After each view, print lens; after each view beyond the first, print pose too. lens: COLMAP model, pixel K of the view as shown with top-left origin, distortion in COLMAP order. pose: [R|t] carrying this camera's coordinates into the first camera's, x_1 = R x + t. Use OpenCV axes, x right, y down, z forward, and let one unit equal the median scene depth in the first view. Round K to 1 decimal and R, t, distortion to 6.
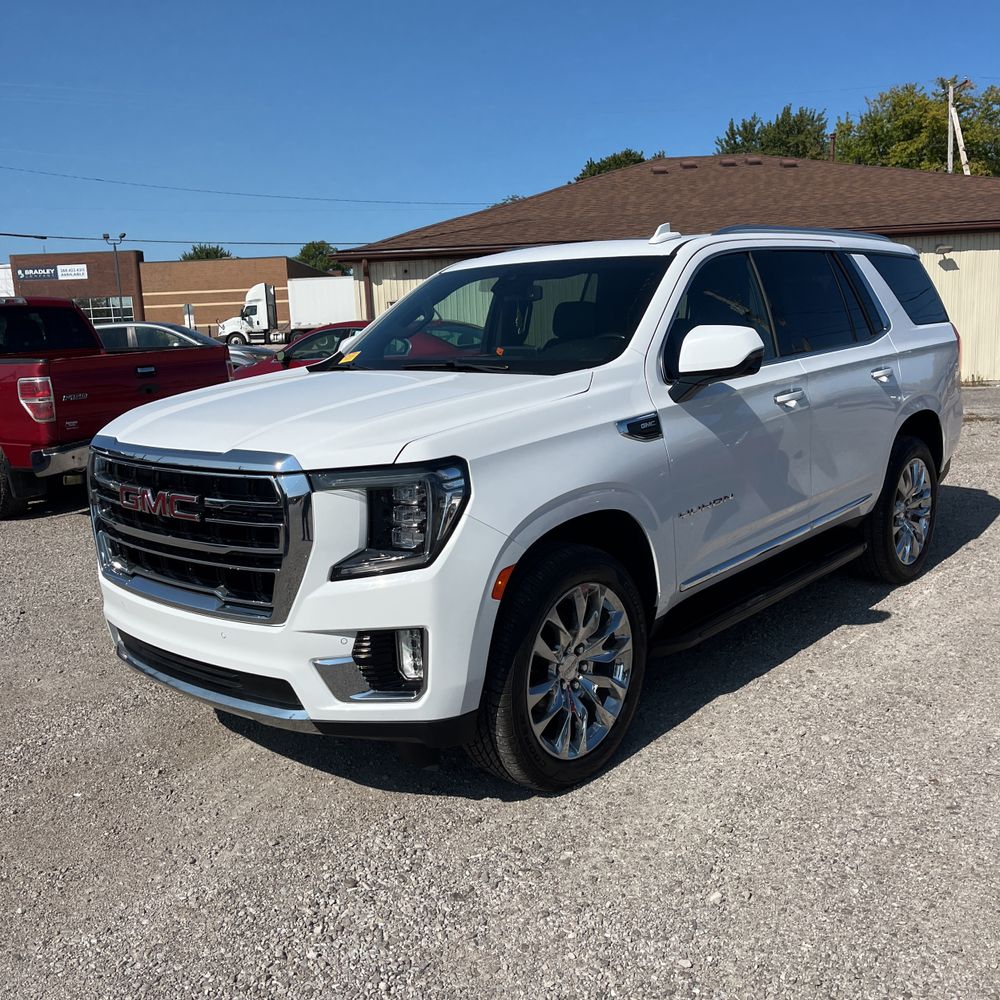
lens RADIAL K [[1015.1, 0, 485.6], [0, 1015.1, 498.8], [0, 0, 1]] dist [0.025823, 0.000000]
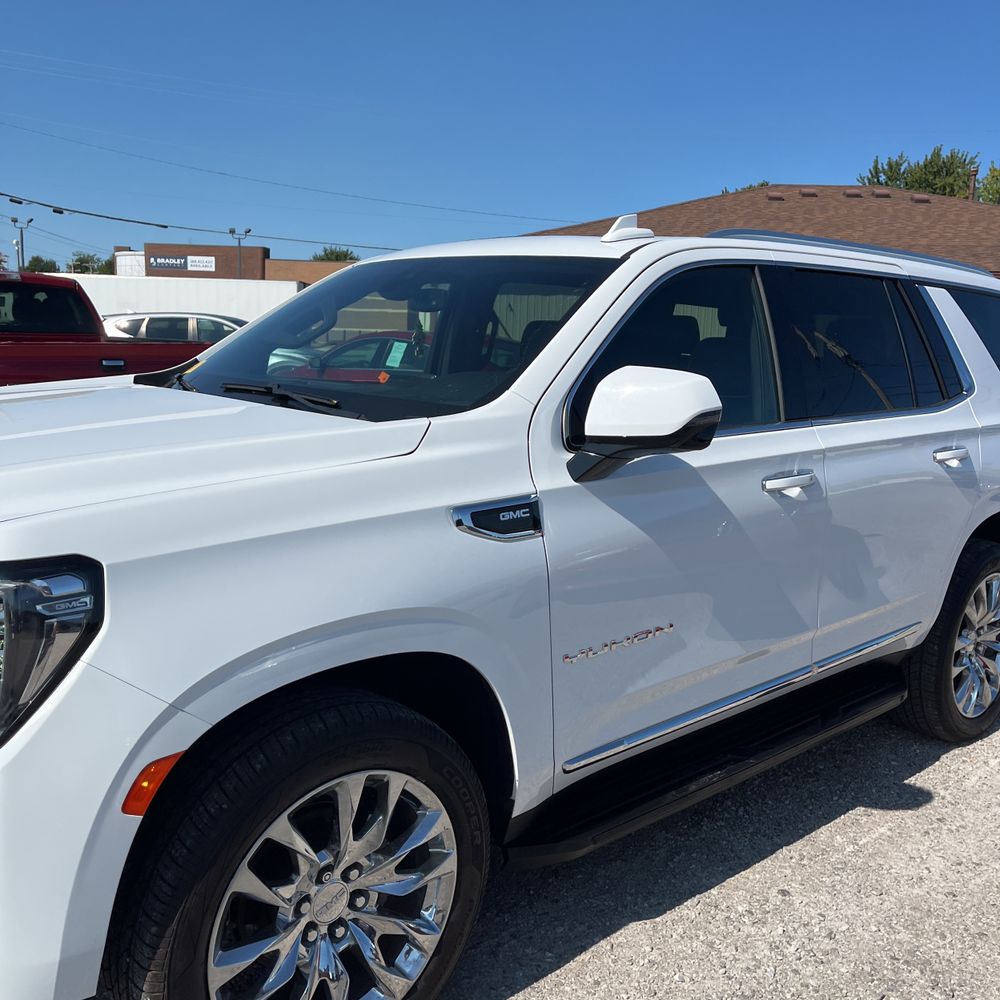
lens RADIAL K [[1015.1, 0, 497.2], [0, 1015.1, 495.7], [0, 0, 1]] dist [0.025823, 0.000000]
pose [[0.990686, 0.097335, -0.095217, 0.167195], [-0.099313, 0.994924, -0.016251, -0.059308], [0.093152, 0.025556, 0.995324, 0.302122]]
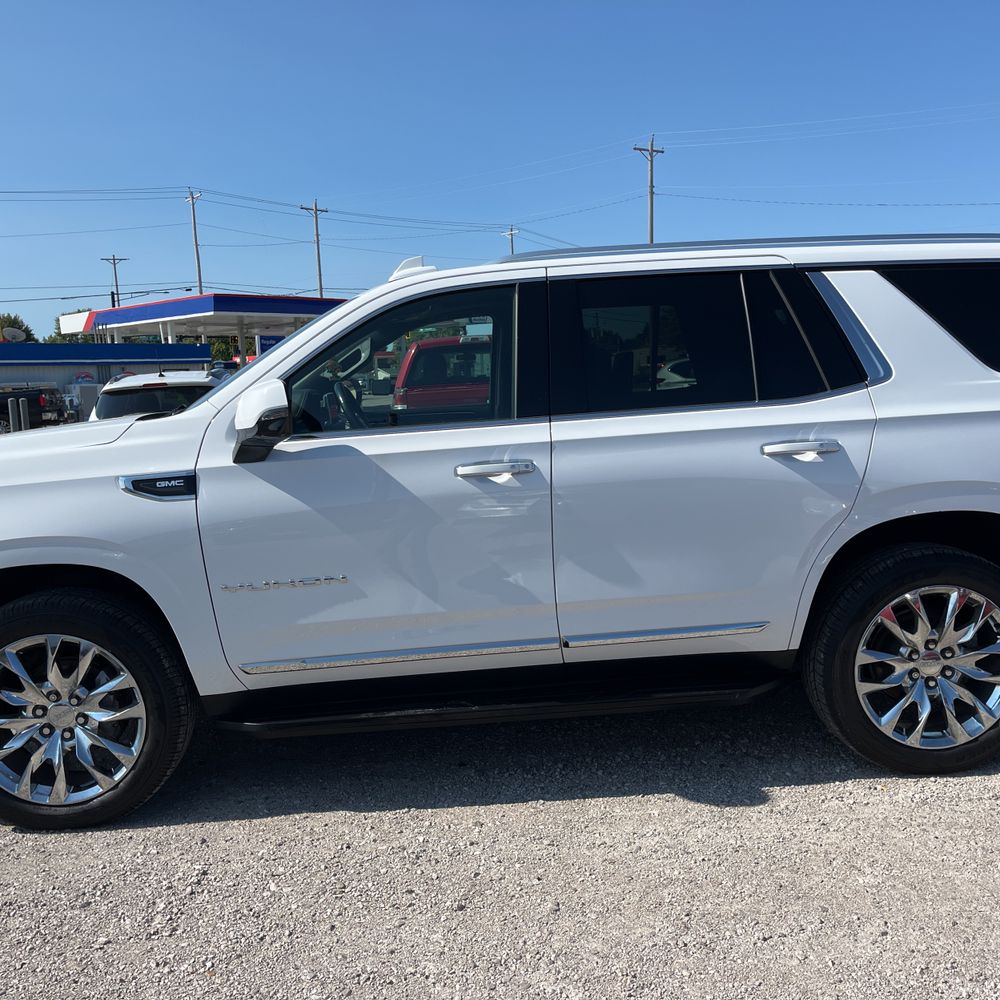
lens RADIAL K [[1015.1, 0, 497.6], [0, 1015.1, 515.1], [0, 0, 1]] dist [0.025823, 0.000000]
pose [[0.707587, 0.113464, -0.697458, 0.826381], [-0.118675, 0.992086, 0.040997, -0.095260], [0.696590, 0.053762, 0.715452, 0.436251]]
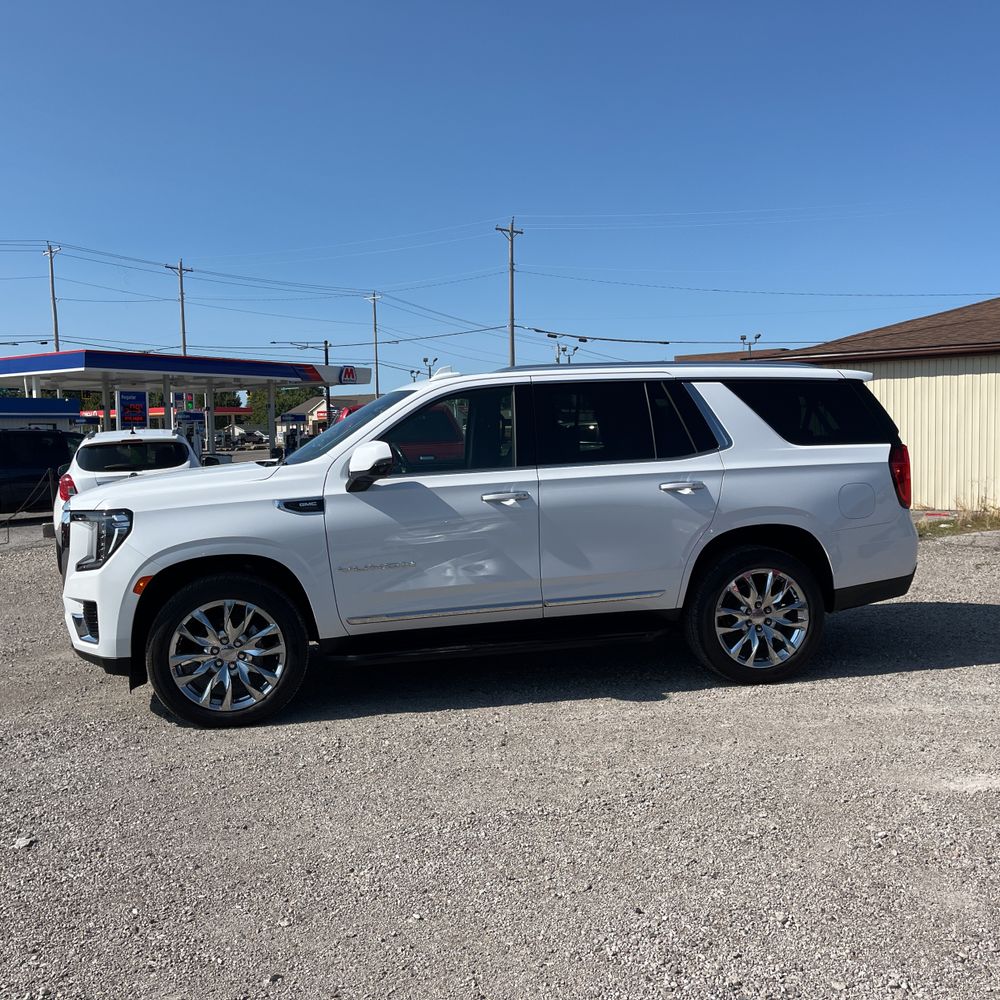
lens RADIAL K [[1015.1, 0, 505.2], [0, 1015.1, 493.7], [0, 0, 1]] dist [0.025823, 0.000000]
pose [[0.805326, 0.063474, -0.589424, 1.032345], [-0.118719, 0.991379, -0.055446, -0.032178], [0.580823, 0.114628, 0.805918, -0.037894]]
